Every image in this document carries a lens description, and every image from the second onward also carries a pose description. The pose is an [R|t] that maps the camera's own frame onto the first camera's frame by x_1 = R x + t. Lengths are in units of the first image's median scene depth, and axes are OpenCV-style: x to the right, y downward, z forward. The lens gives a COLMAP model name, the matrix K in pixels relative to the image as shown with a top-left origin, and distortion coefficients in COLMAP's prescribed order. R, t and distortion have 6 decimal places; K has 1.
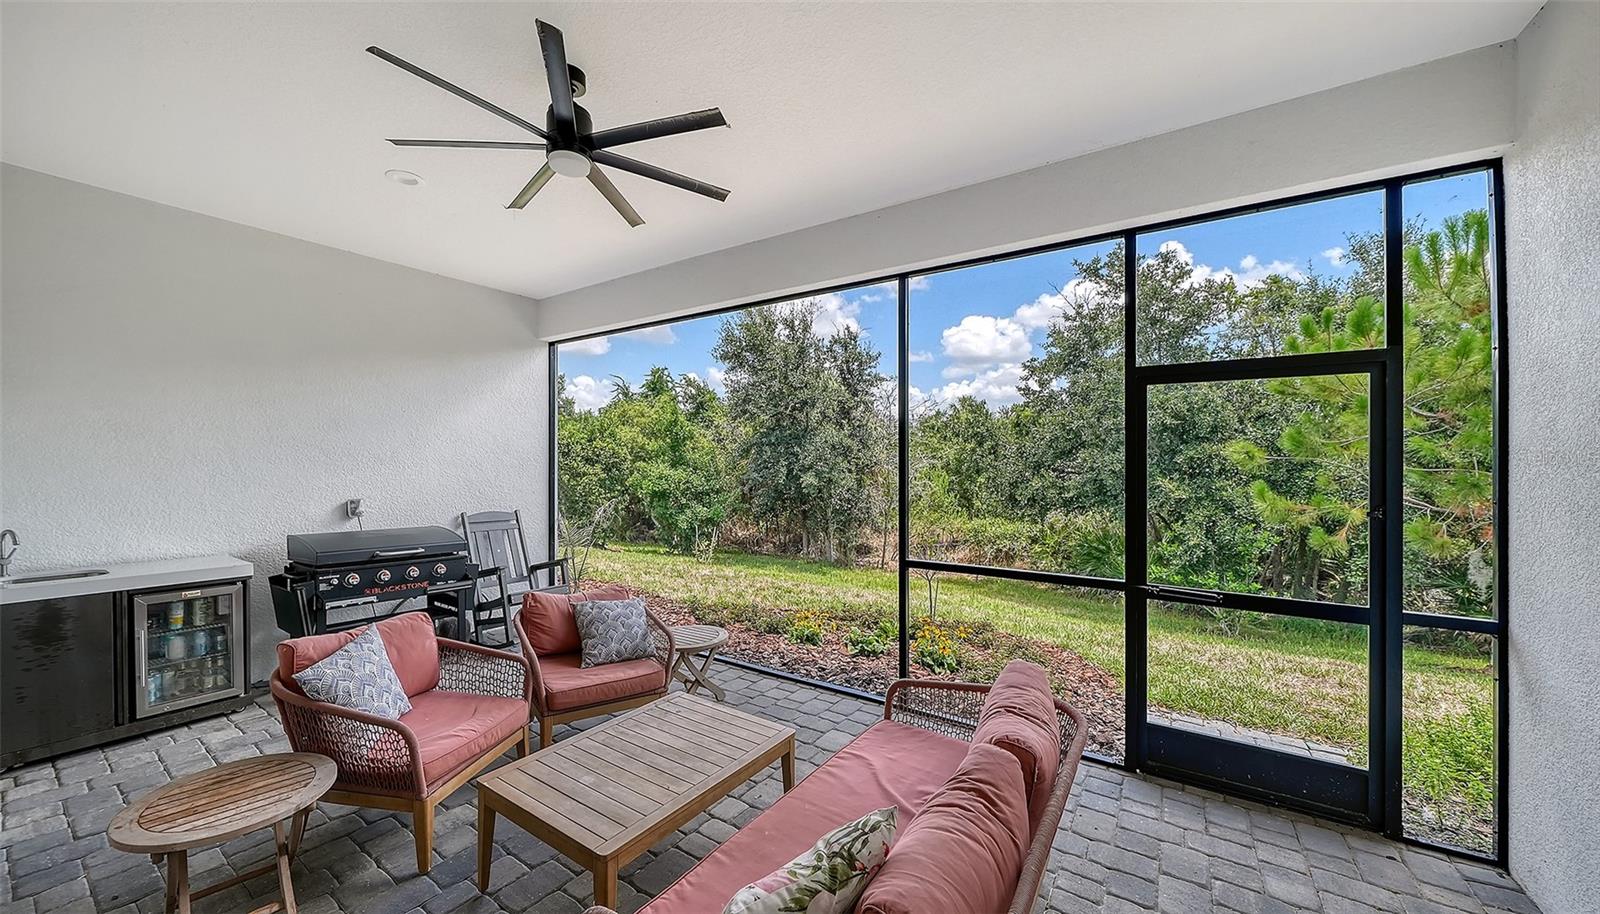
lens RADIAL K [[567.7, 0, 794.9], [0, 567.7, 462.4], [0, 0, 1]] dist [-0.000778, -0.001144]
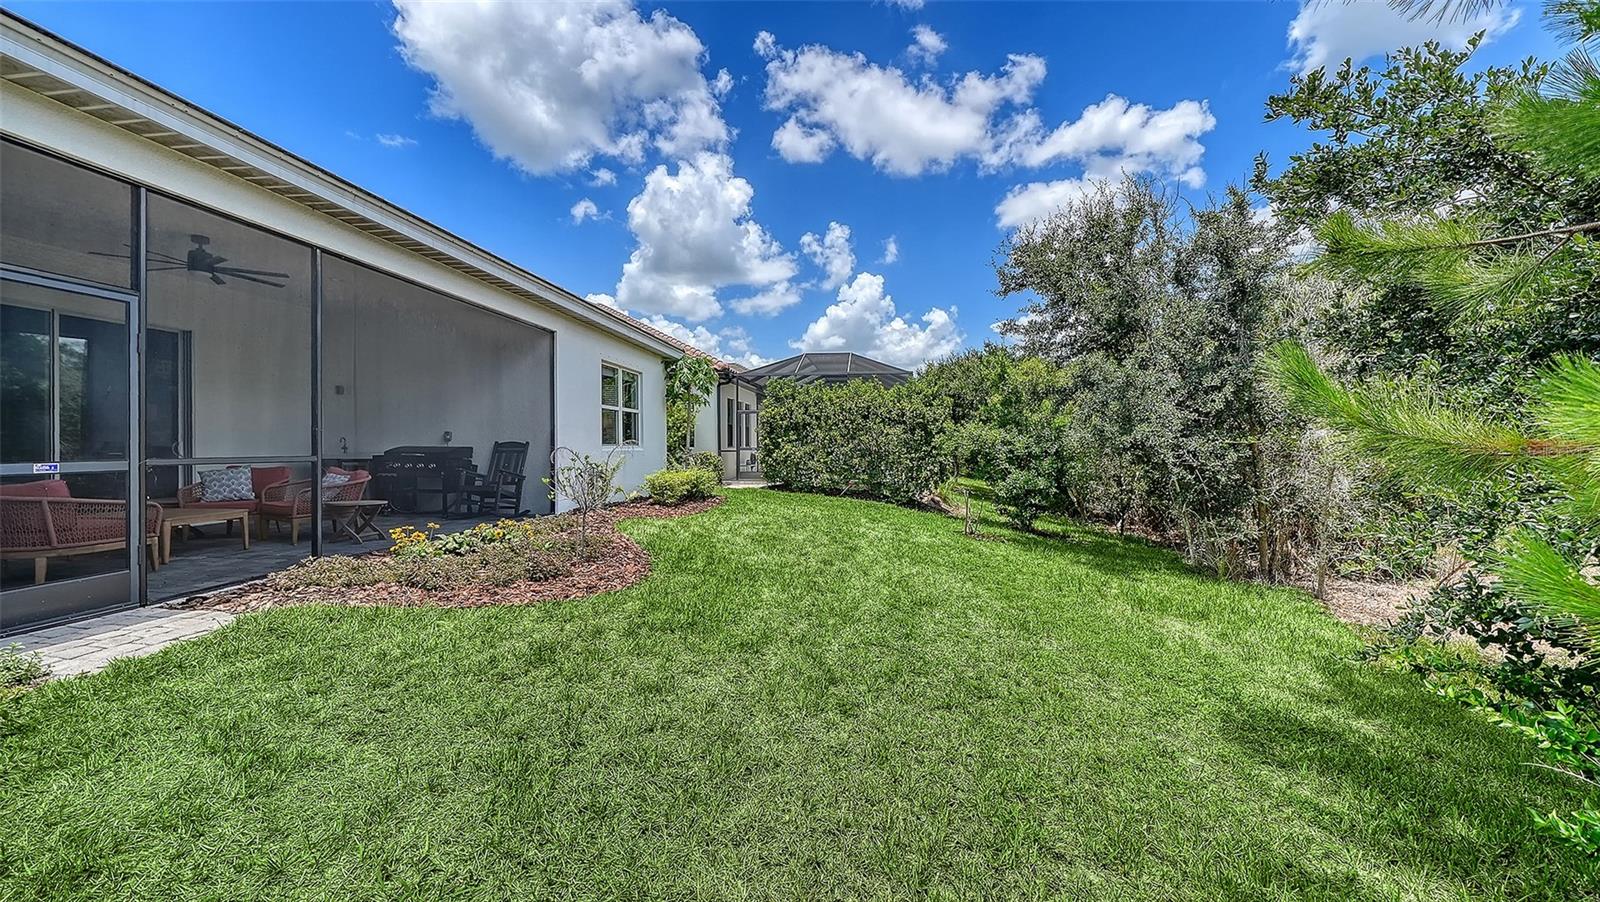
lens RADIAL K [[567.7, 0, 799.3], [0, 567.7, 450.2], [0, 0, 1]] dist [-0.000778, -0.001144]
pose [[0.475423, 0.000302, -0.879757, 0.774262], [0.011614, 0.999911, 0.006619, 0.064662], [0.879681, -0.013364, 0.475377, 0.557875]]
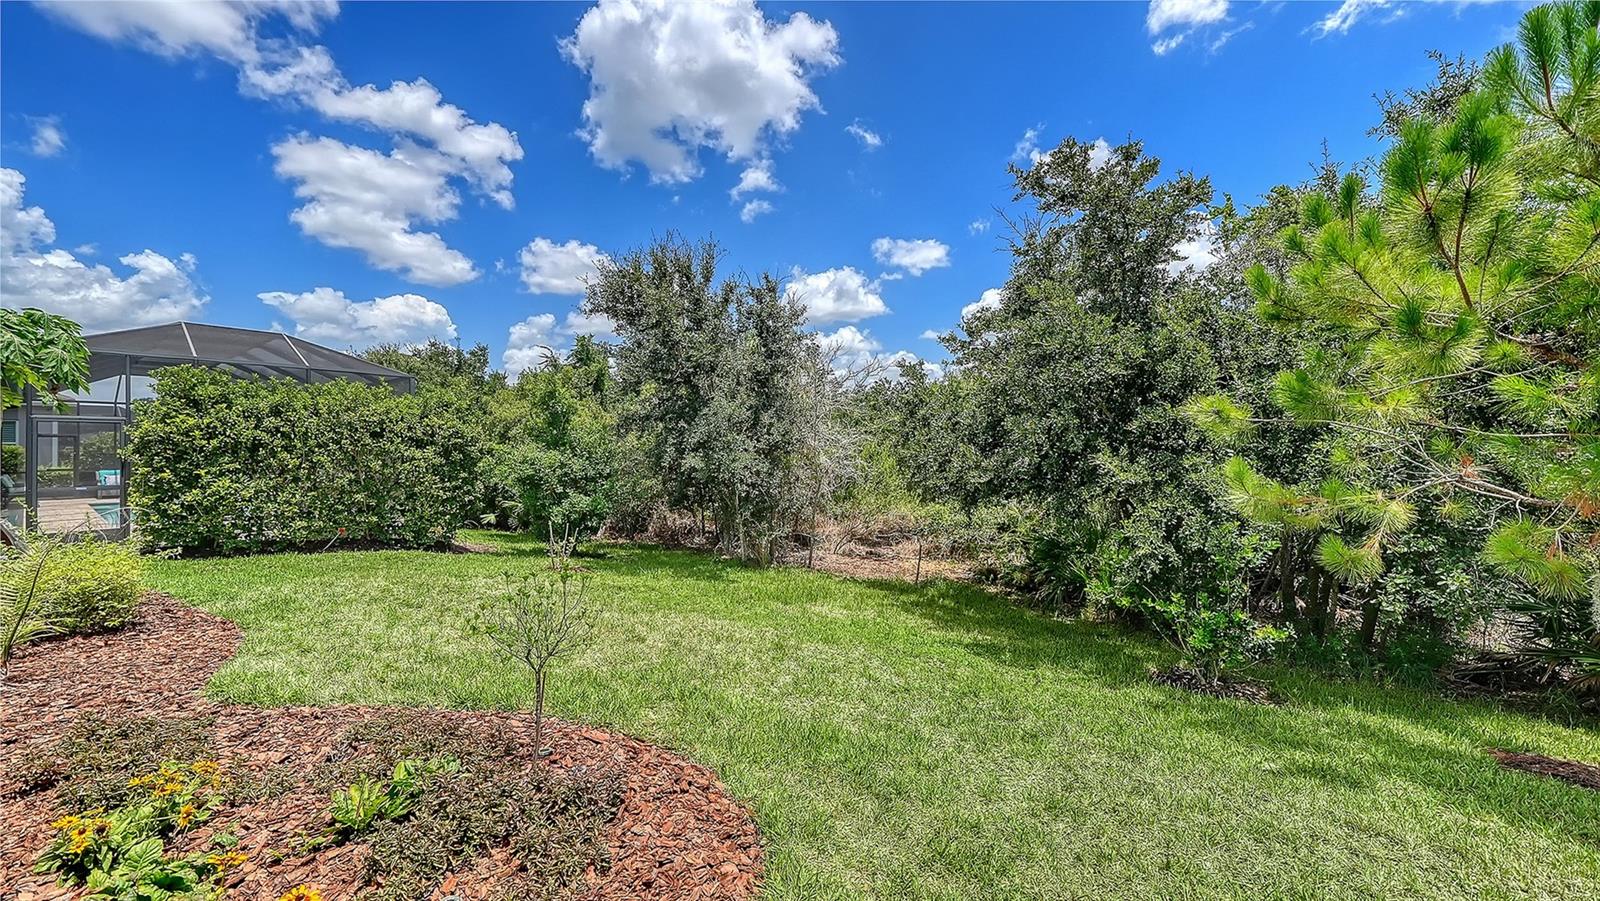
lens RADIAL K [[572.4, 0, 803.1], [0, 572.4, 447.9], [0, 0, 1]] dist [-0.000426, -0.000239]
pose [[0.999758, -0.016076, -0.015026, 0.310916], [0.016271, 0.999784, 0.012937, 0.005413], [0.014815, -0.013179, 0.999803, 0.322537]]
